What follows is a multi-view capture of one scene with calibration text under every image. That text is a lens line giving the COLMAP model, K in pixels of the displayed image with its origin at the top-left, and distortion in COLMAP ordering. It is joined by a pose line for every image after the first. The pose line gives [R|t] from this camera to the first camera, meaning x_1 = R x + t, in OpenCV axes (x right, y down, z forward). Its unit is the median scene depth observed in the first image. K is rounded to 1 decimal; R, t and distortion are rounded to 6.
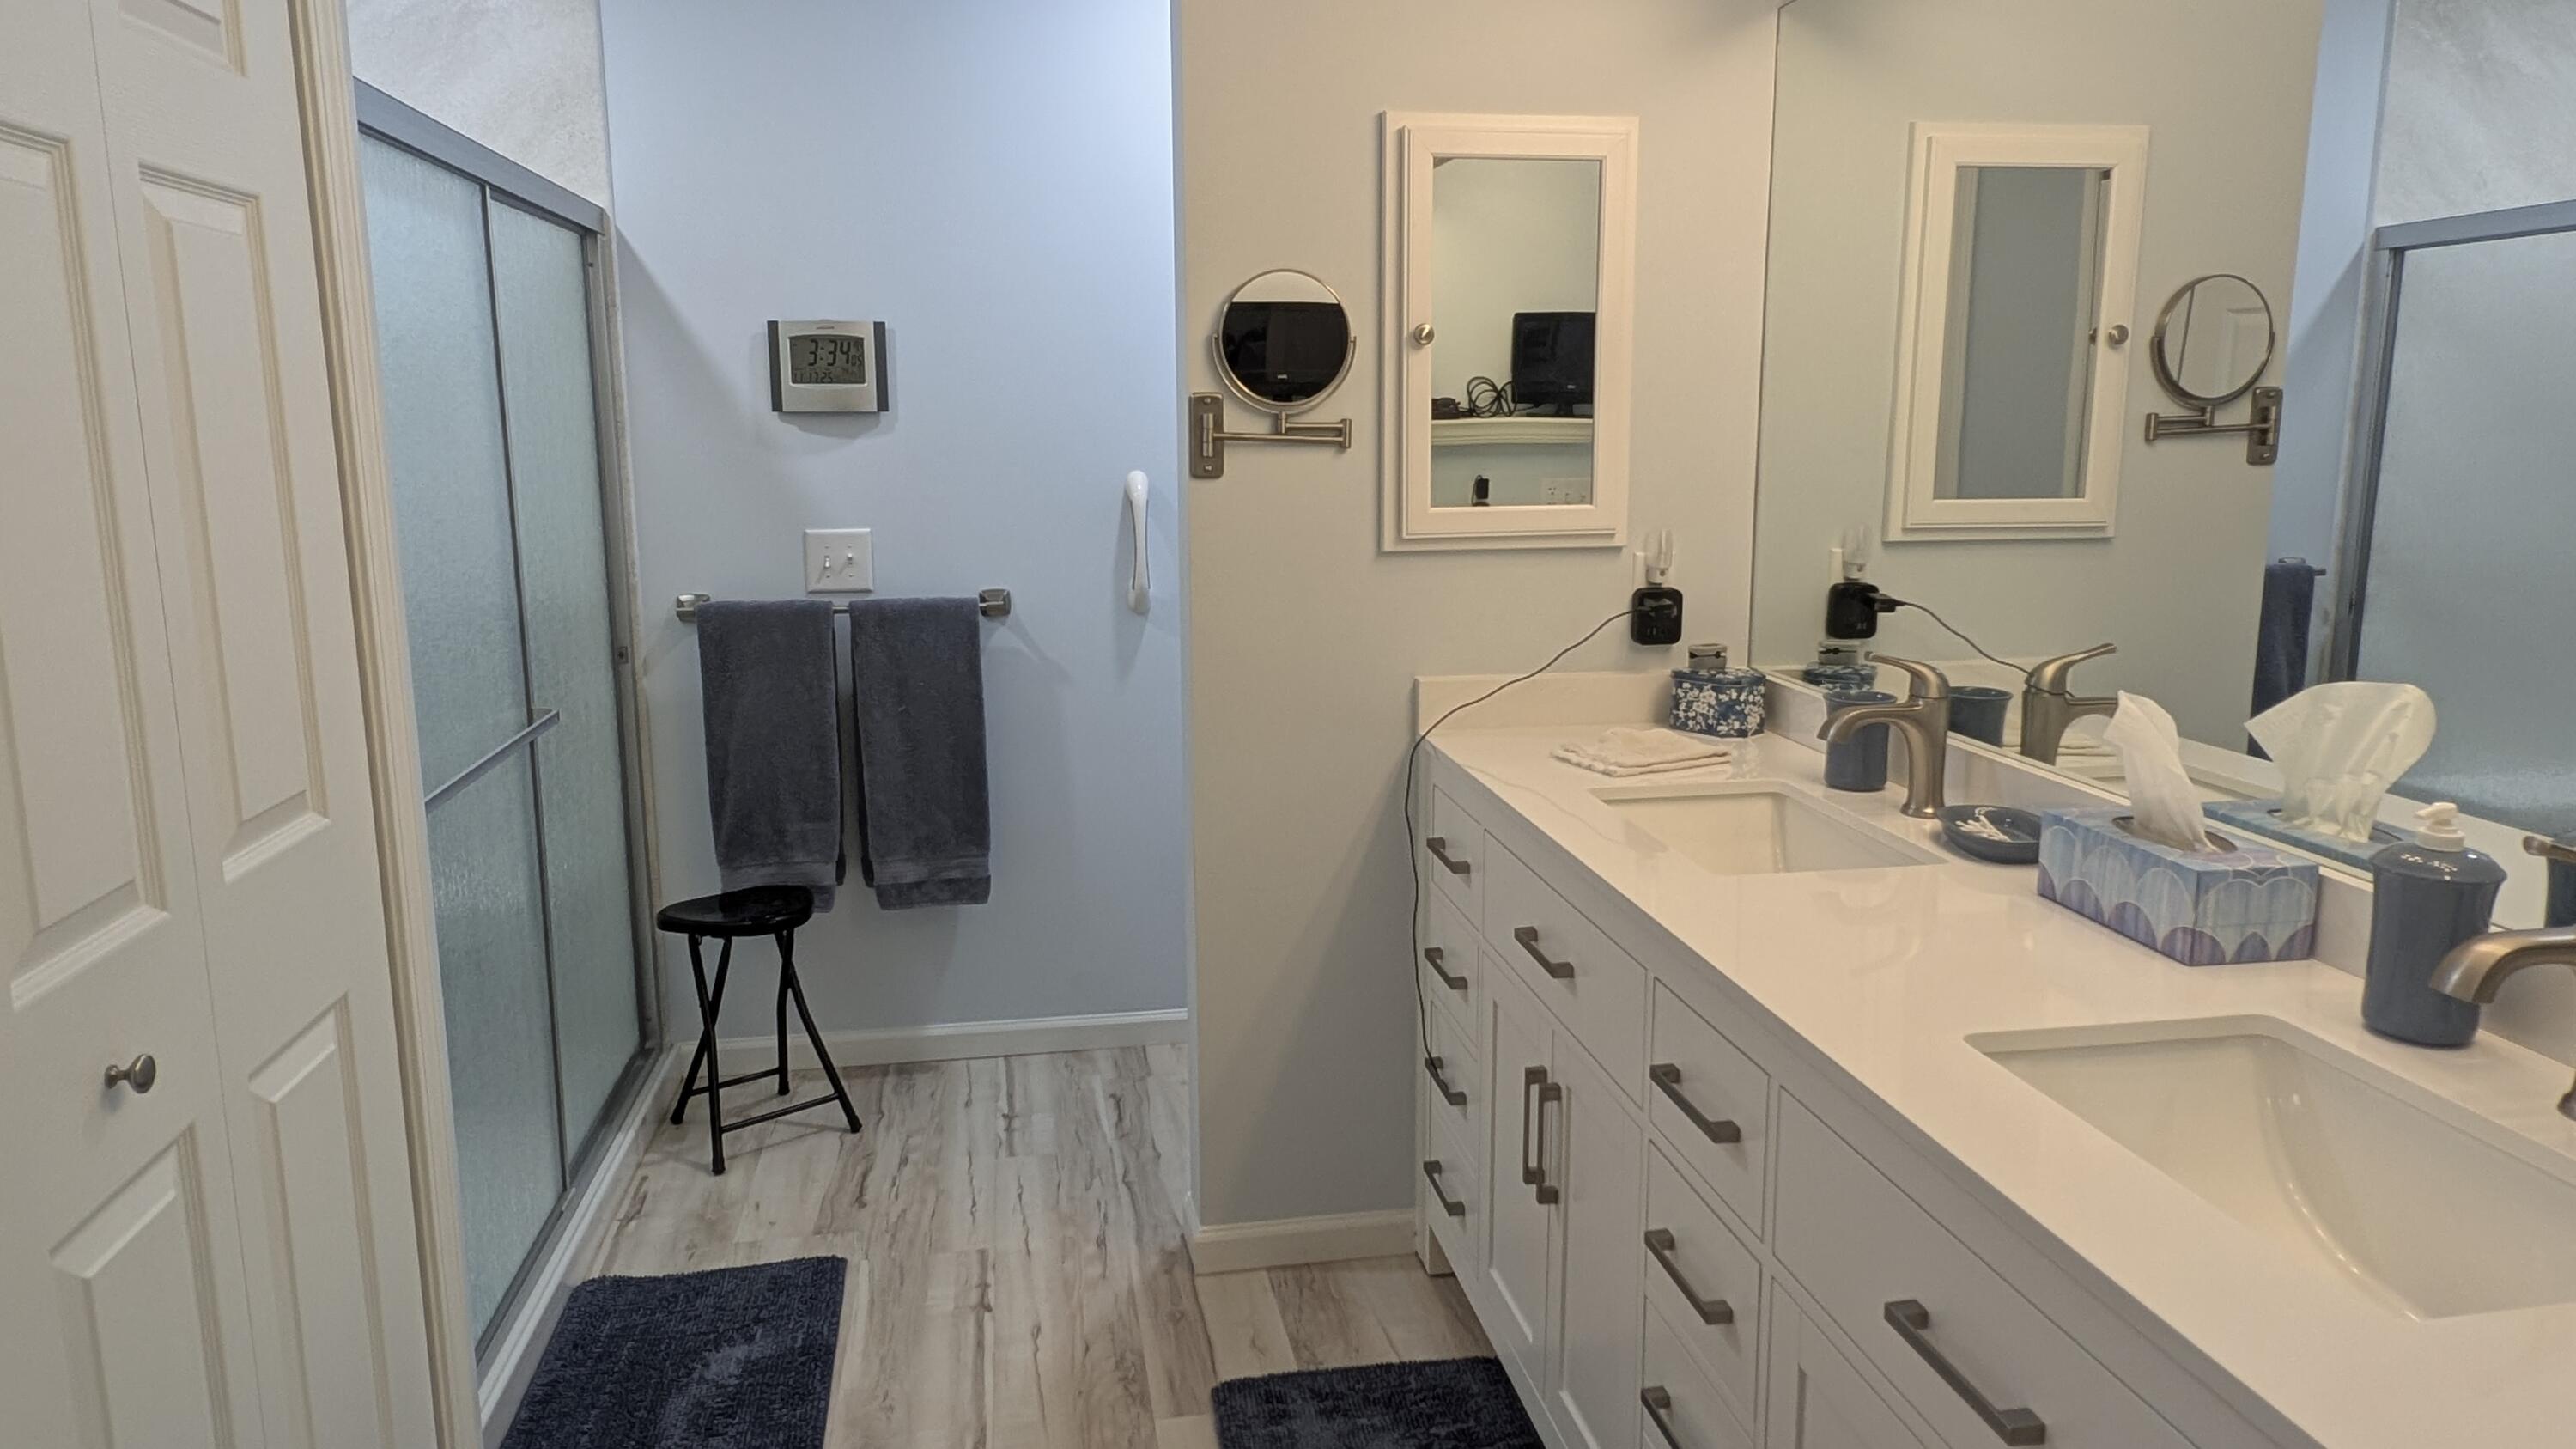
lens RADIAL K [[1631.1, 0, 1295.4], [0, 1631.1, 693.4], [0, 0, 1]] dist [0.006888, 0.017147]
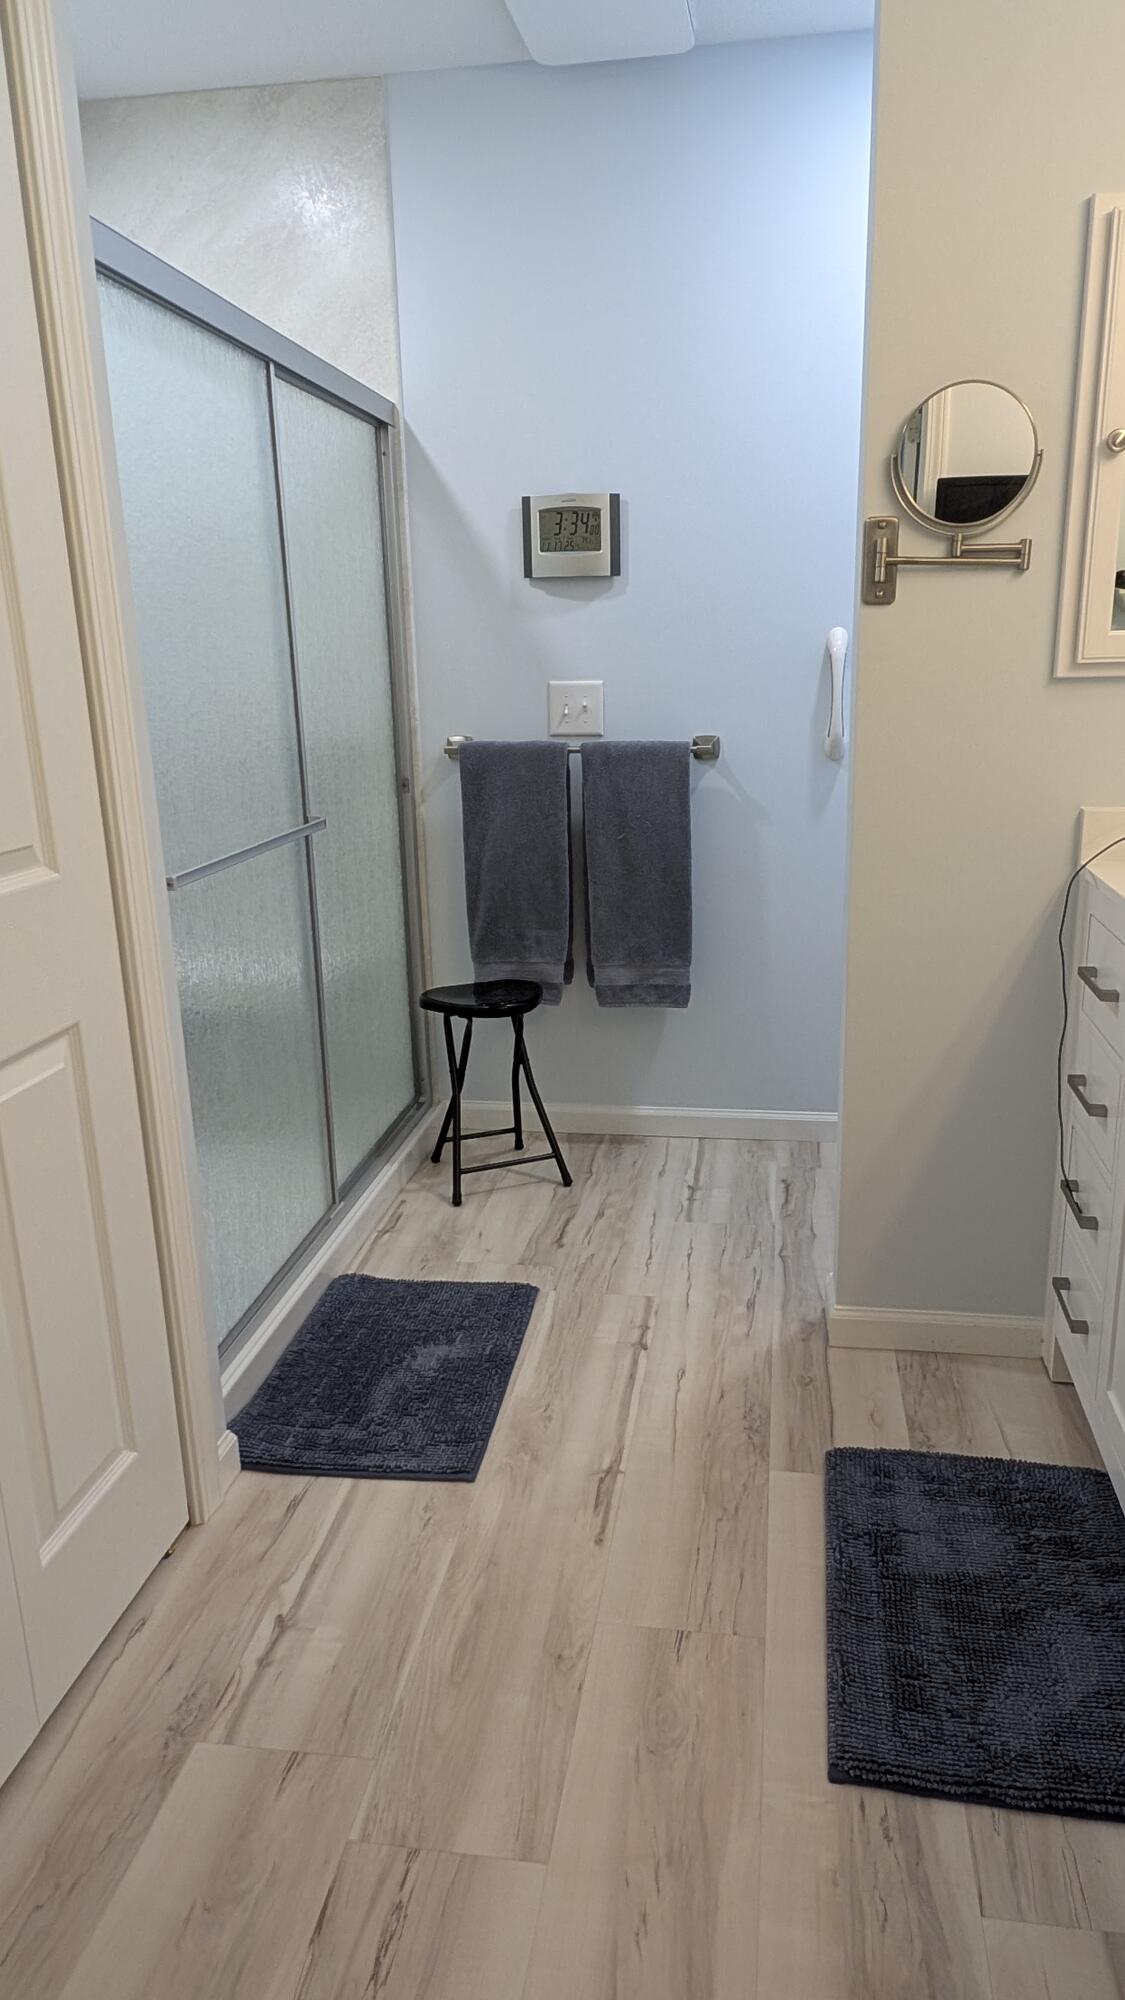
lens RADIAL K [[1266.2, 0, 600.5], [0, 1266.2, 999.7], [0, 0, 1]] dist [0.006888, 0.017147]
pose [[0.948416, 0.069984, -0.309209, 0.036329], [-0.037602, 0.993278, 0.109479, 0.028434], [0.314792, -0.092205, 0.944672, 0.136841]]
